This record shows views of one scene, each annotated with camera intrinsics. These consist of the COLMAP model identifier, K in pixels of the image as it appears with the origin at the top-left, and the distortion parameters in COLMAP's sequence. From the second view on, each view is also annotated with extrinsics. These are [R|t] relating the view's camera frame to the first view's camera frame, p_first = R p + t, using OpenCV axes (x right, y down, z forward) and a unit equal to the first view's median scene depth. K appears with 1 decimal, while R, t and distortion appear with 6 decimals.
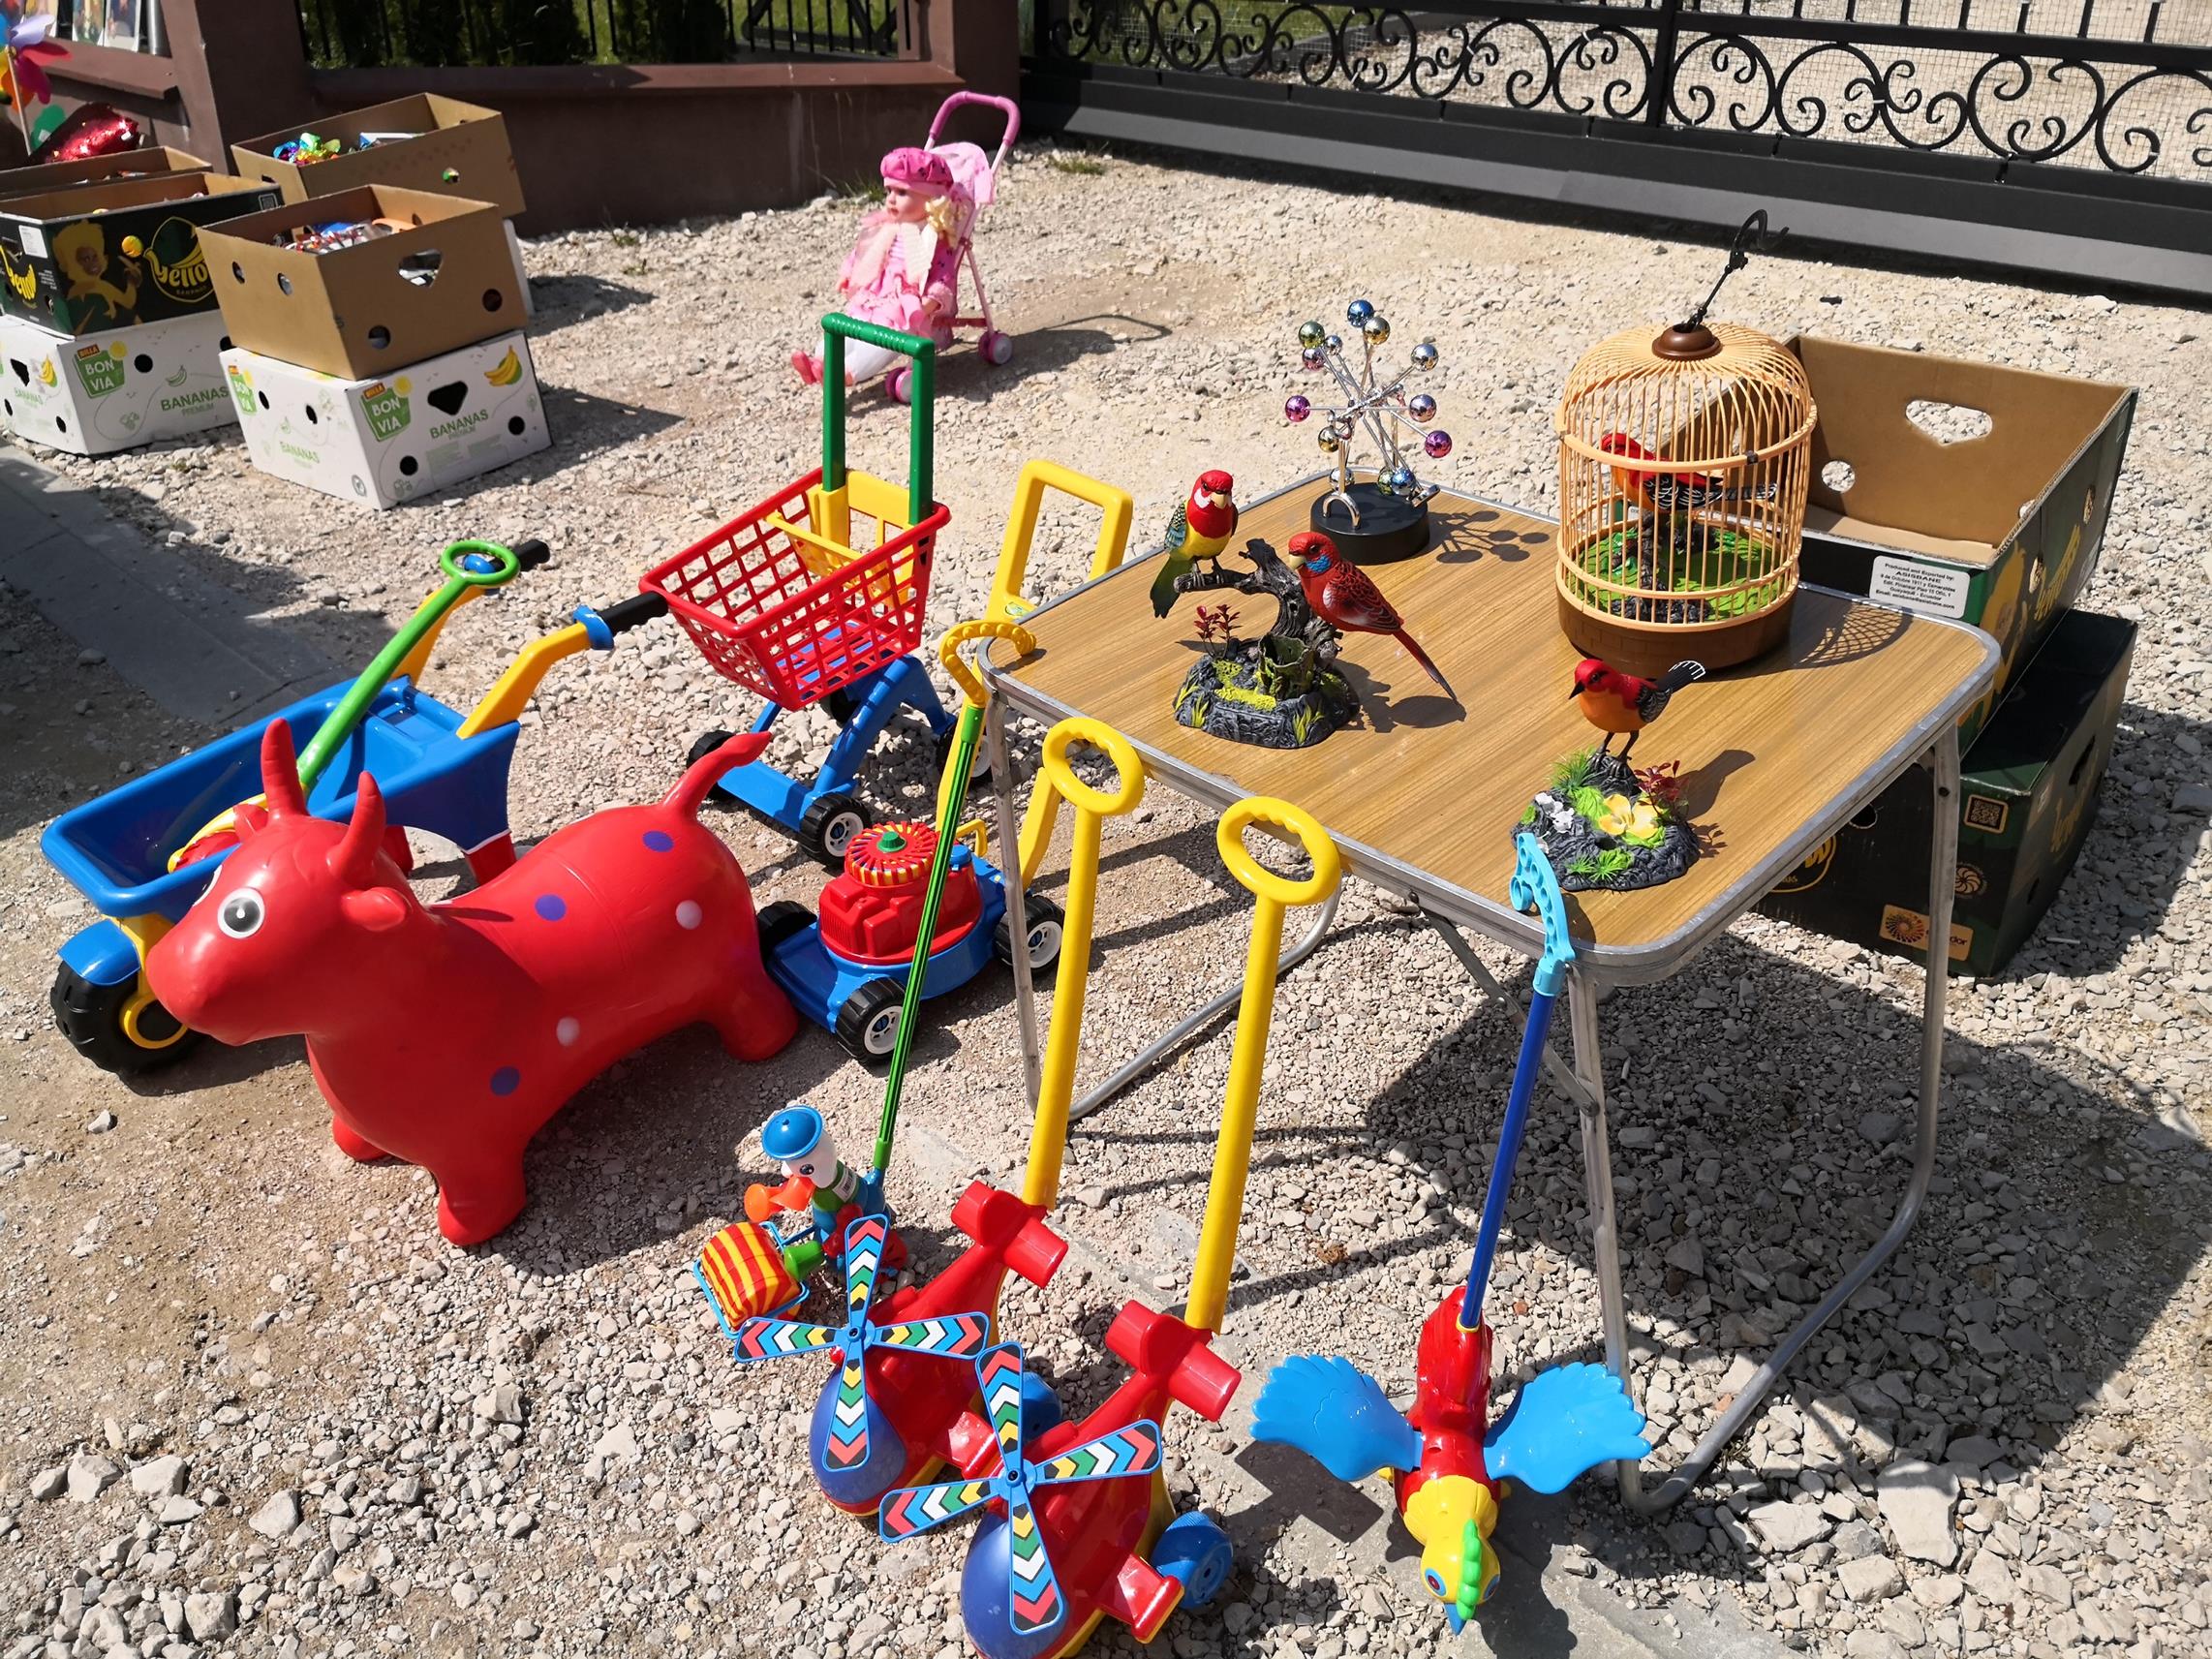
lens RADIAL K [[1839.0, 0, 1106.0], [0, 1839.0, 829.5], [0, 0, 1]] dist [0.005533, -0.044996]
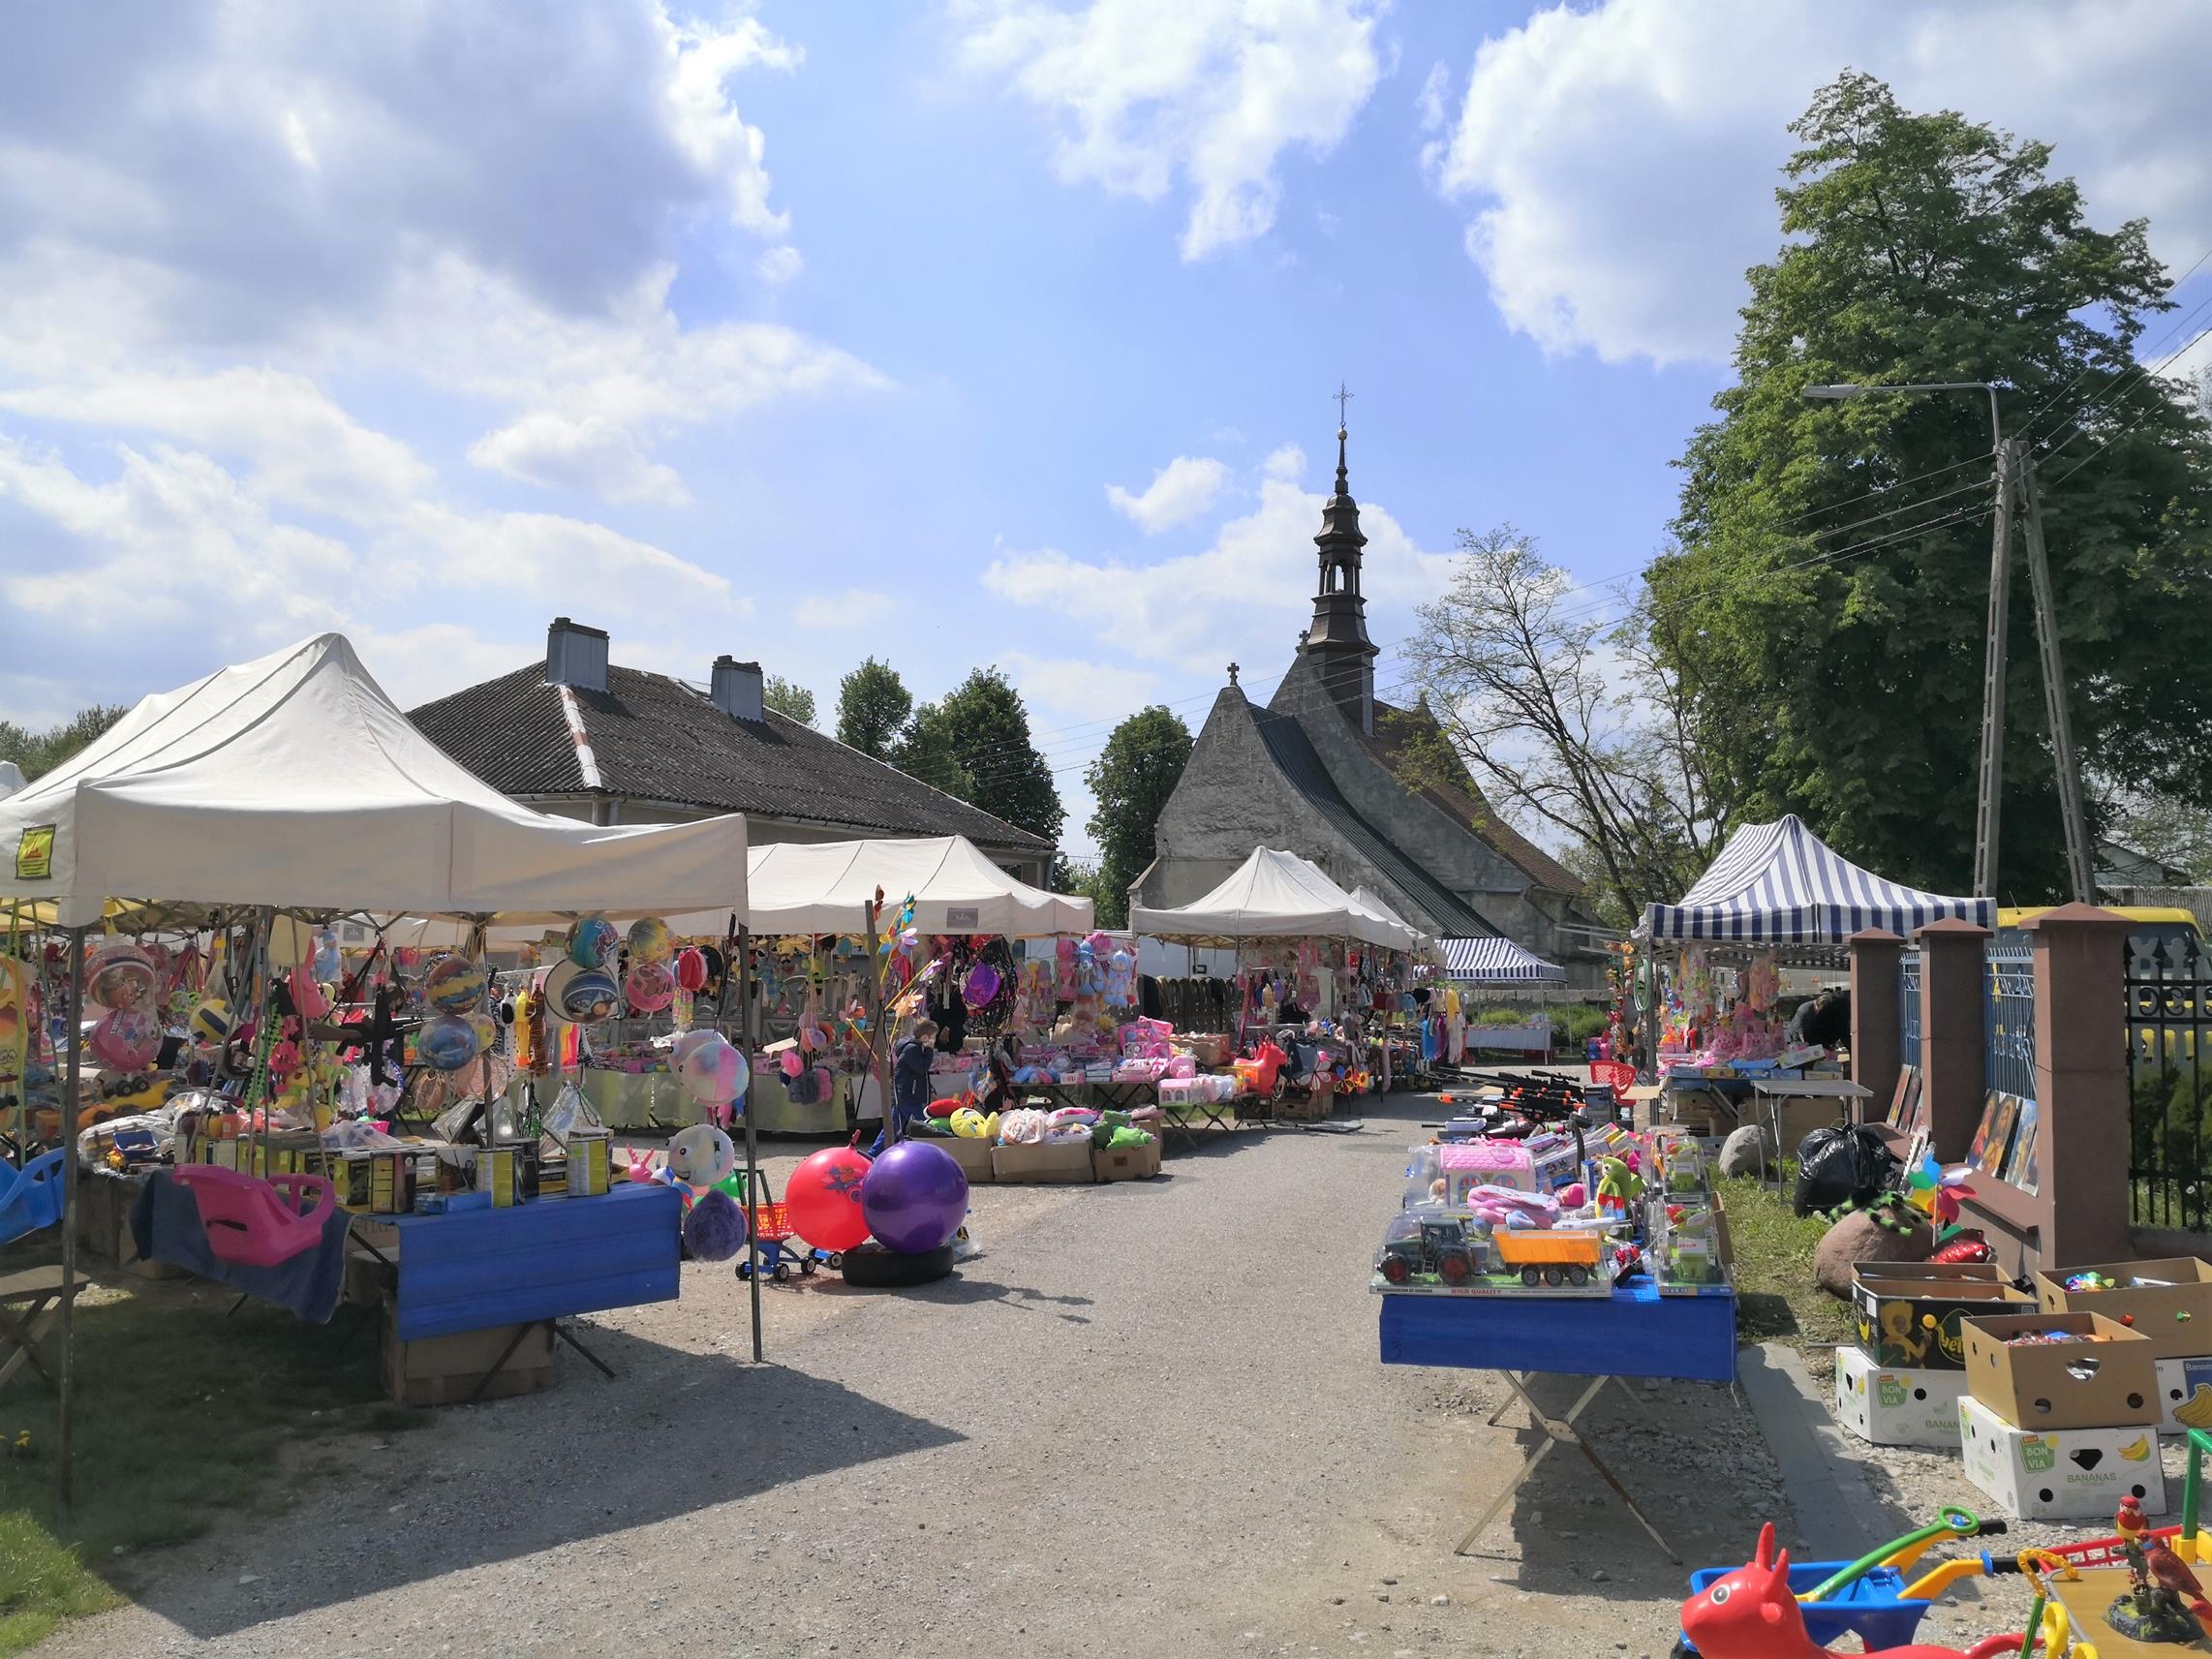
lens RADIAL K [[1839.0, 0, 1106.0], [0, 1839.0, 829.5], [0, 0, 1]] dist [0.005533, -0.044996]
pose [[0.526952, -0.044496, -0.848729, 0.468072], [-0.422451, 0.852811, -0.306998, 0.109591], [0.737466, 0.520320, 0.430593, -0.439731]]
